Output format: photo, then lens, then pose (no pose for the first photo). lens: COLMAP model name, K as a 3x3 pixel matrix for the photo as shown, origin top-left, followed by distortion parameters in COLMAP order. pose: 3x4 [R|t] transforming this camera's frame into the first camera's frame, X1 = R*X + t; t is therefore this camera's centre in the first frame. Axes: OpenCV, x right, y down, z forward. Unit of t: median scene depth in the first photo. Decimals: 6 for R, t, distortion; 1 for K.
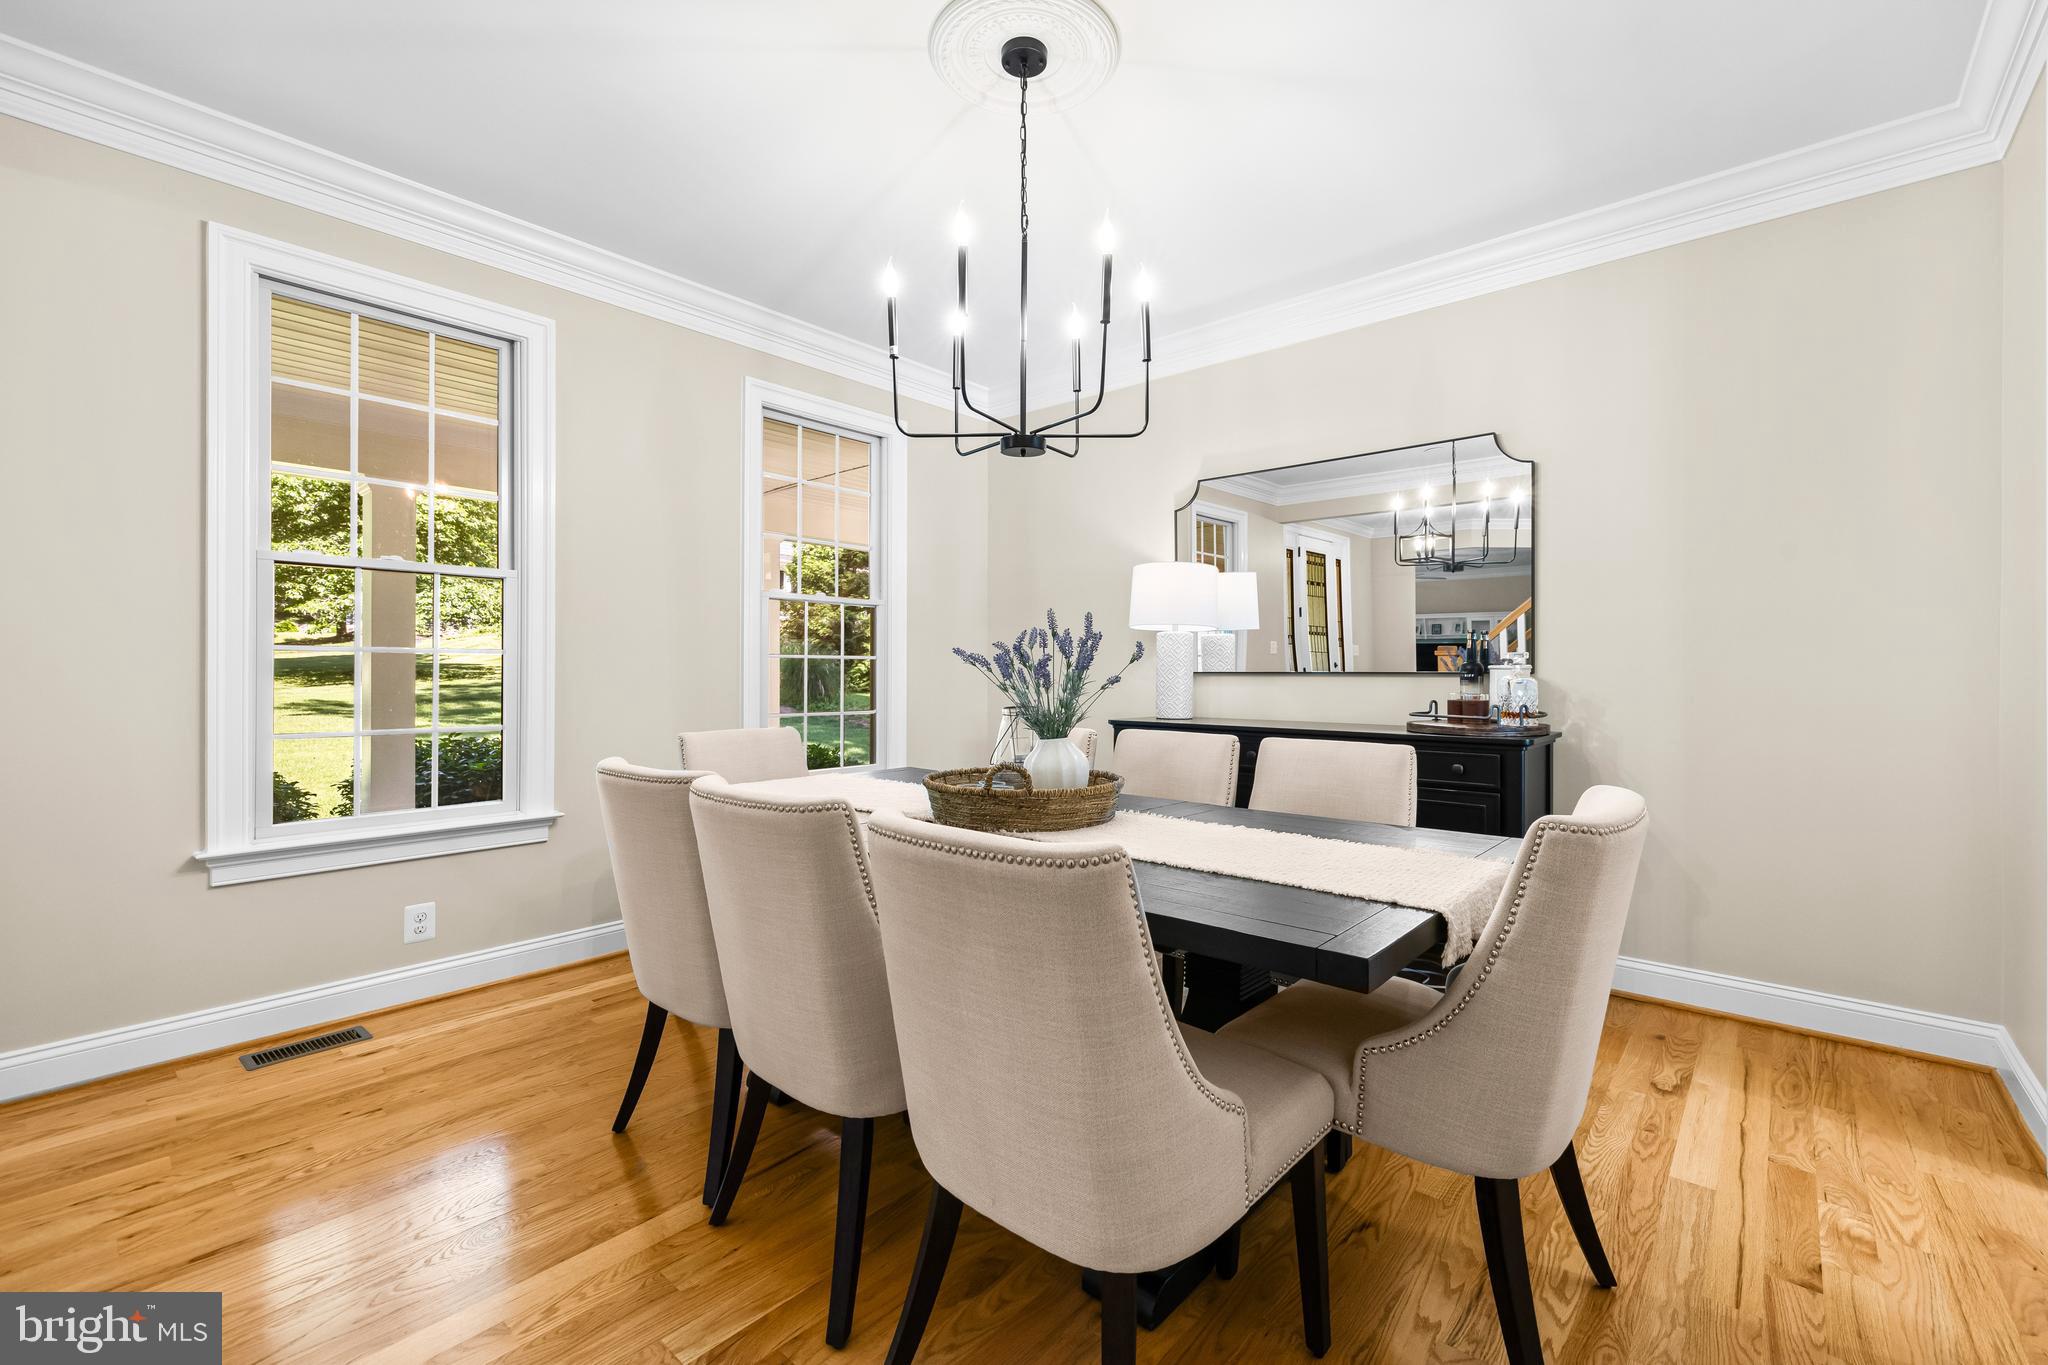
lens RADIAL K [[871.0, 0, 1026.5], [0, 871.0, 669.7], [0, 0, 1]] dist [0.000812, 0.000484]
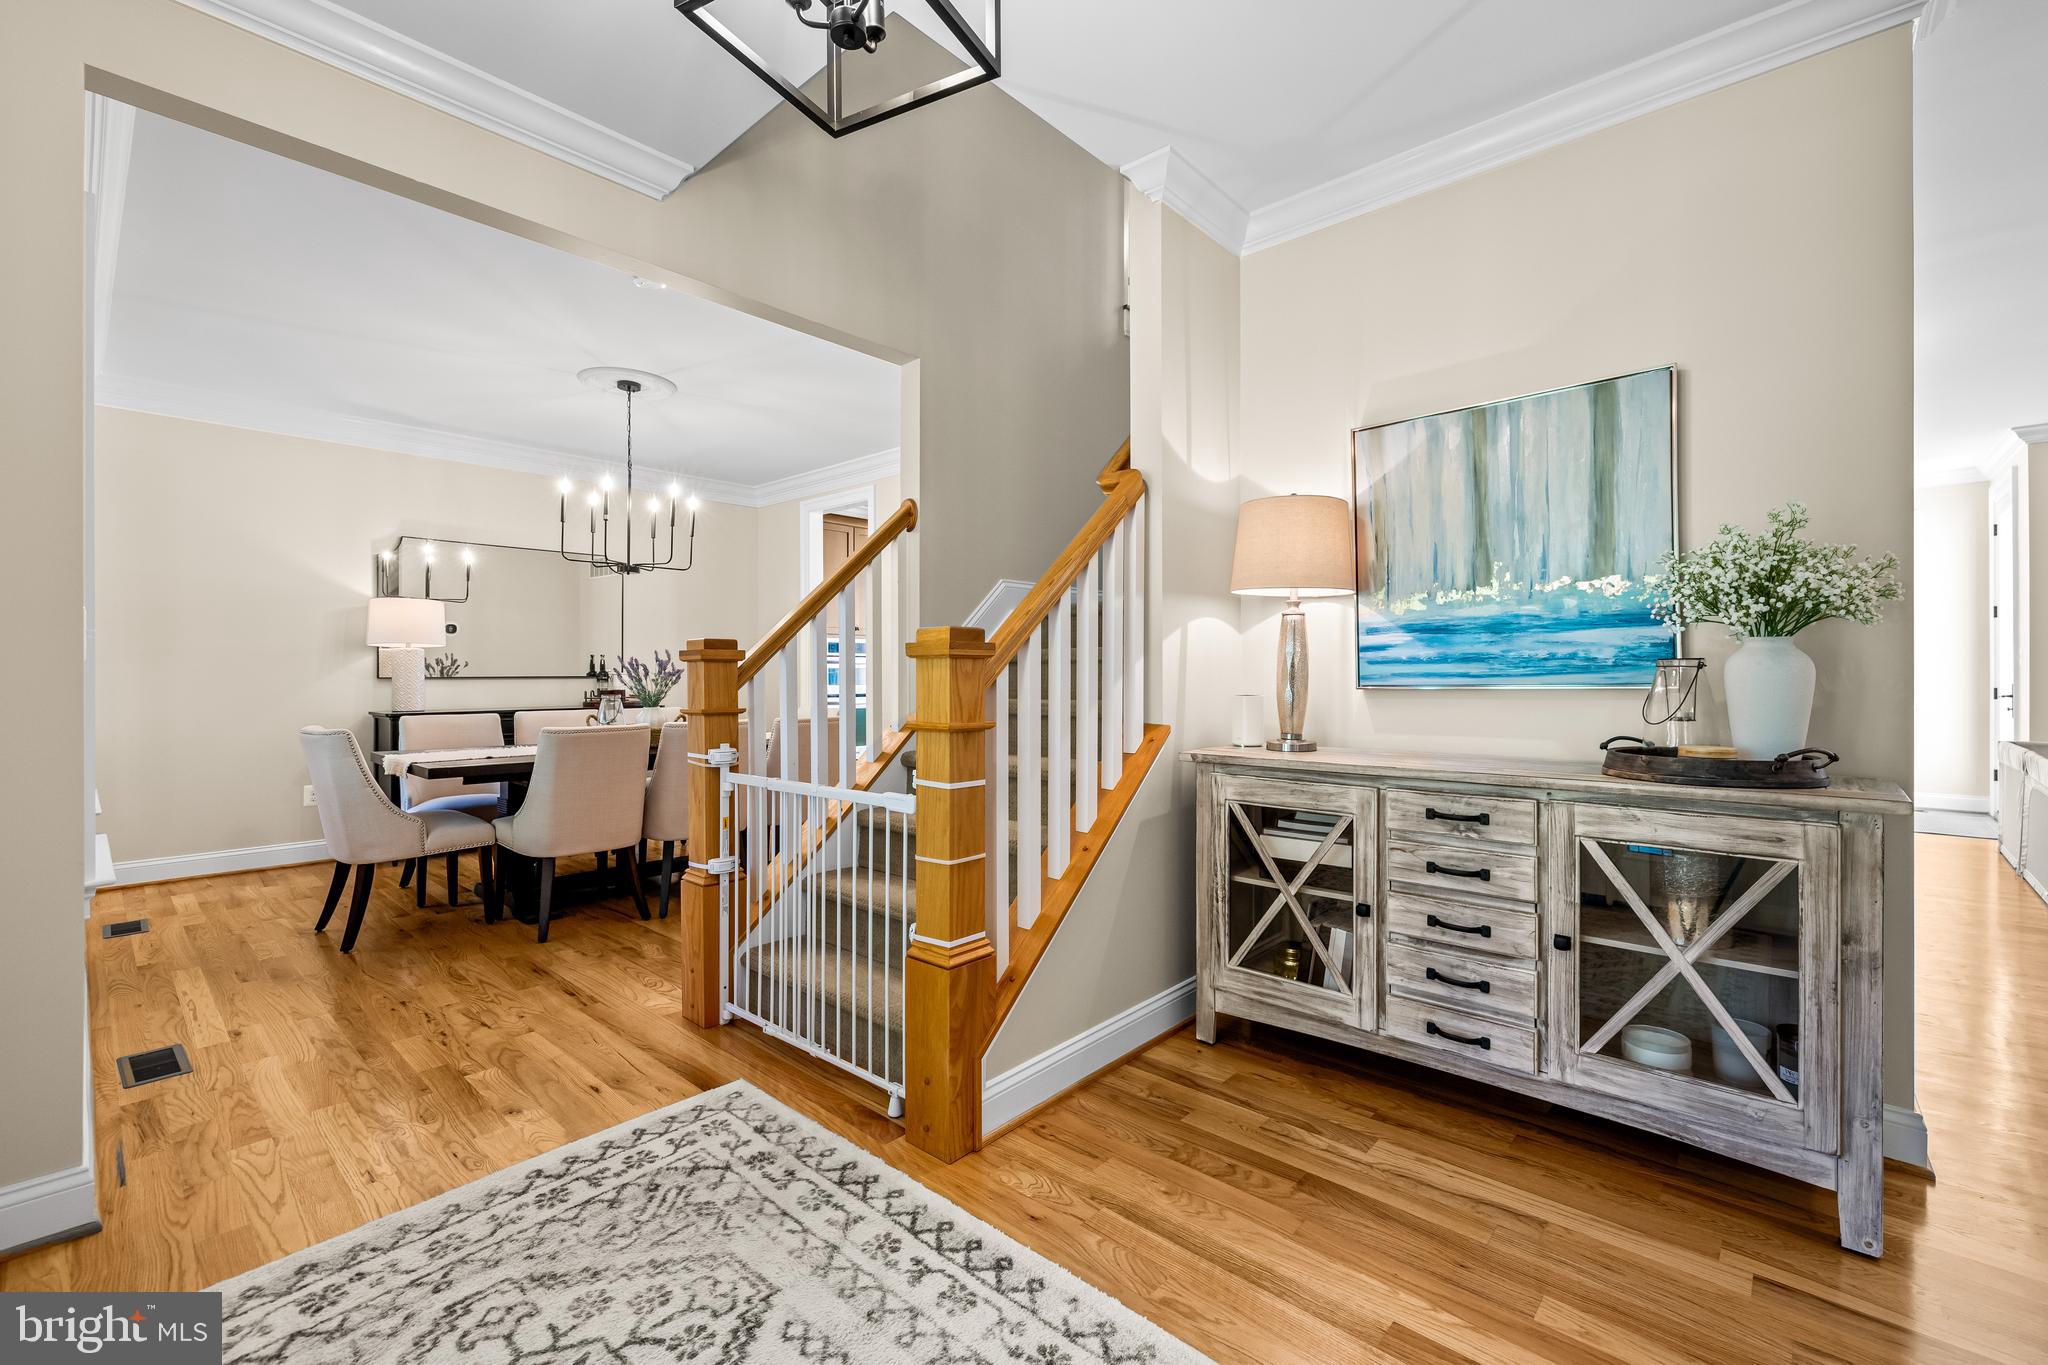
lens RADIAL K [[860.5, 0, 1027.8], [0, 860.5, 665.9], [0, 0, 1]] dist [0.002354, 0.000472]
pose [[0.021671, 0.005287, 0.999751, -1.929650], [0.000688, 0.999986, -0.005303, -0.012980], [-0.999765, 0.000803, 0.021667, -0.006608]]
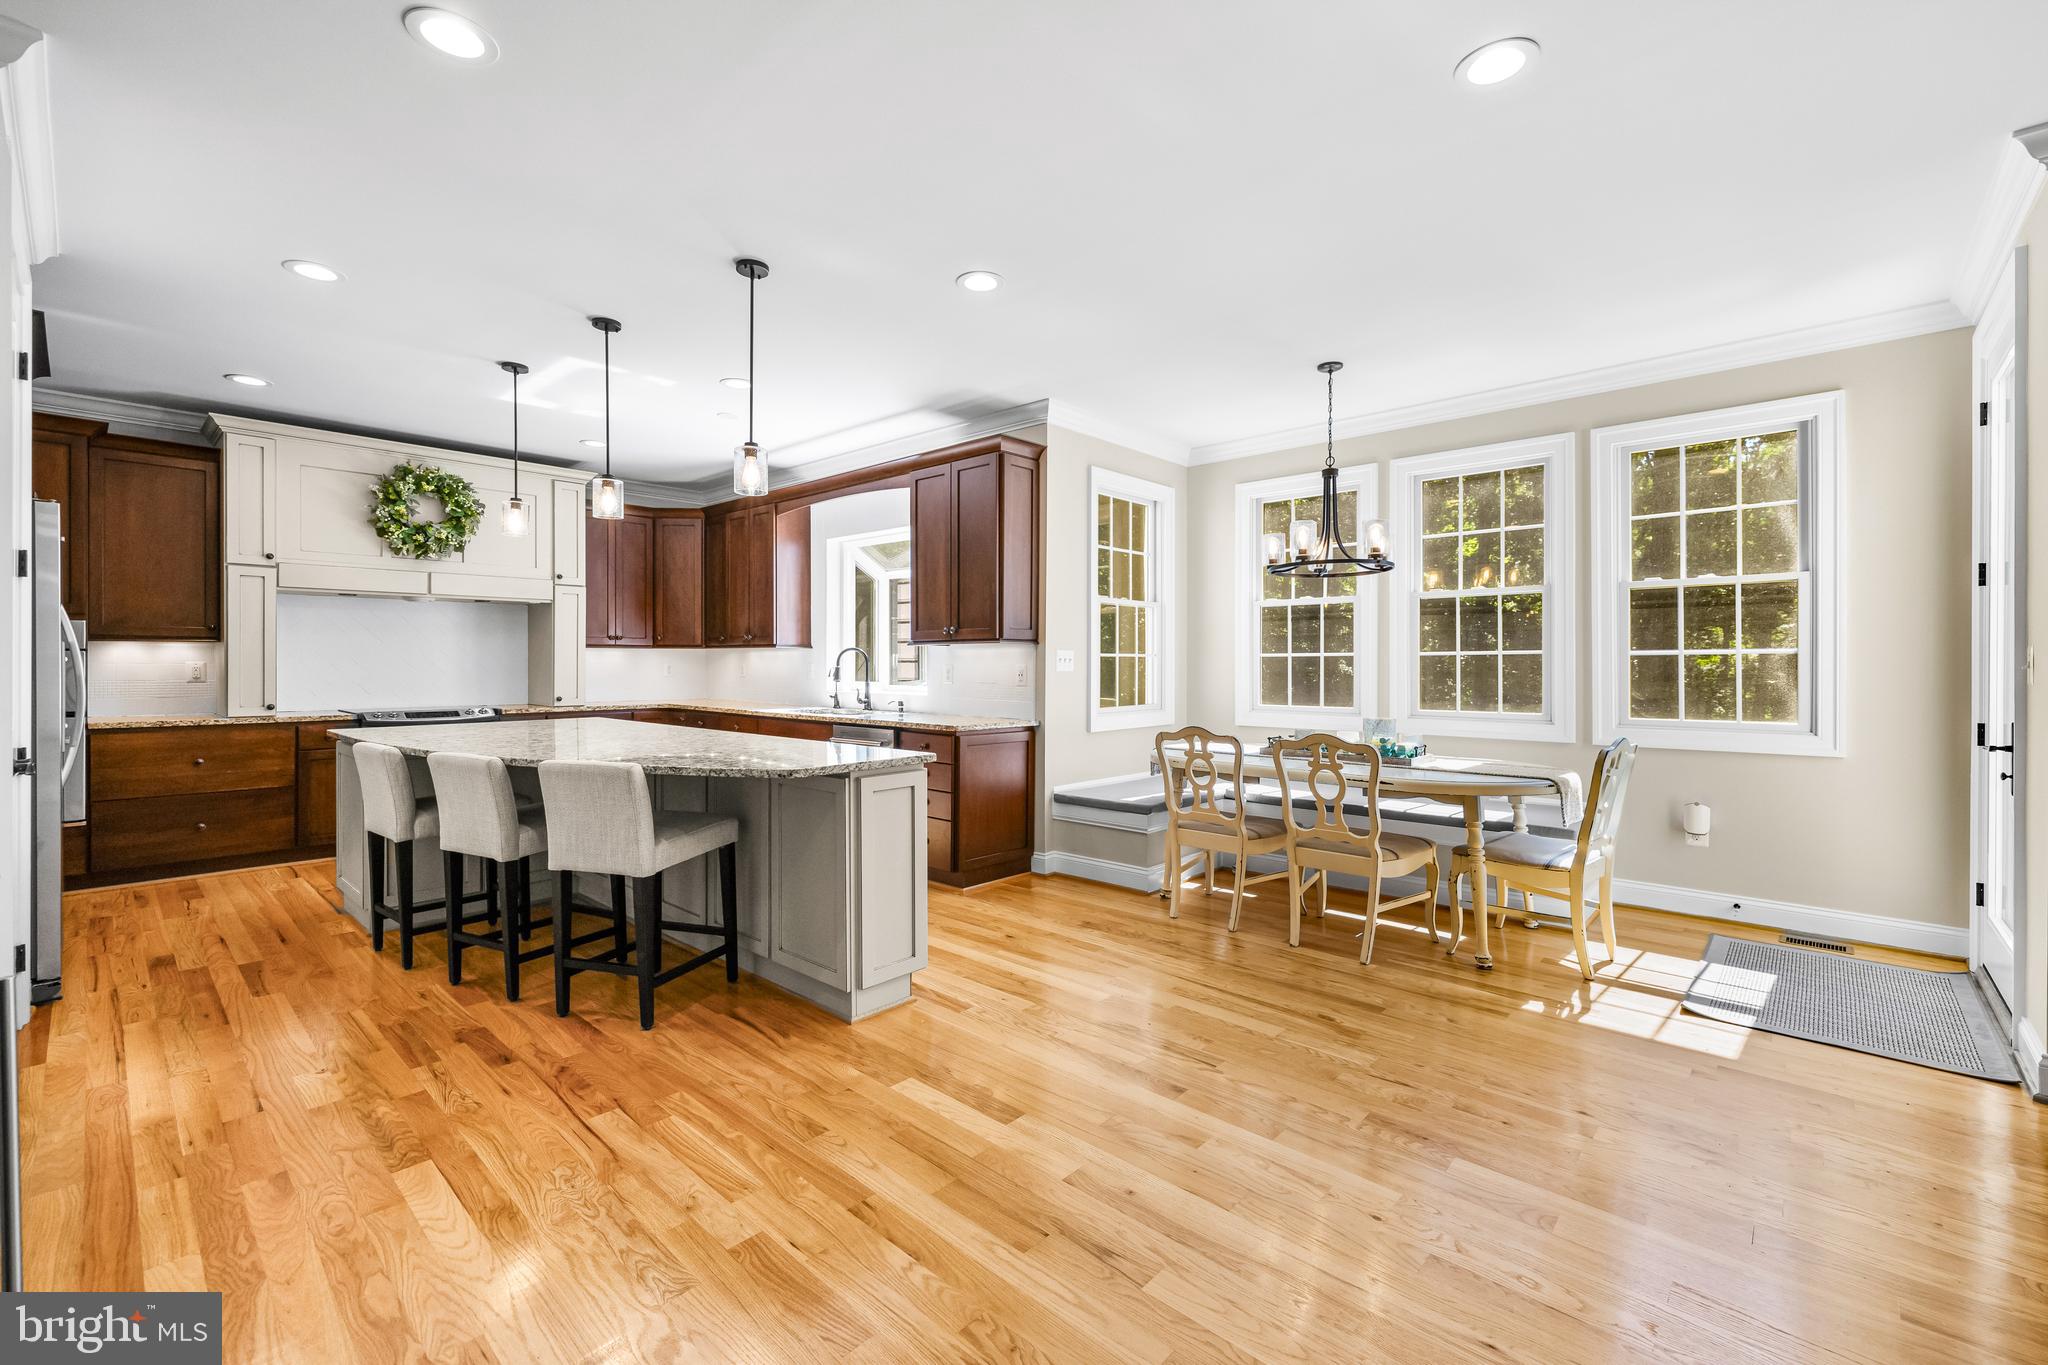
lens RADIAL K [[860.5, 0, 1027.8], [0, 860.5, 665.9], [0, 0, 1]] dist [0.002354, 0.000472]
pose [[0.027271, -0.001650, 0.999627, -0.572840], [-0.005717, 0.999982, 0.001806, -0.043646], [-0.999612, -0.005764, 0.027261, -1.502836]]
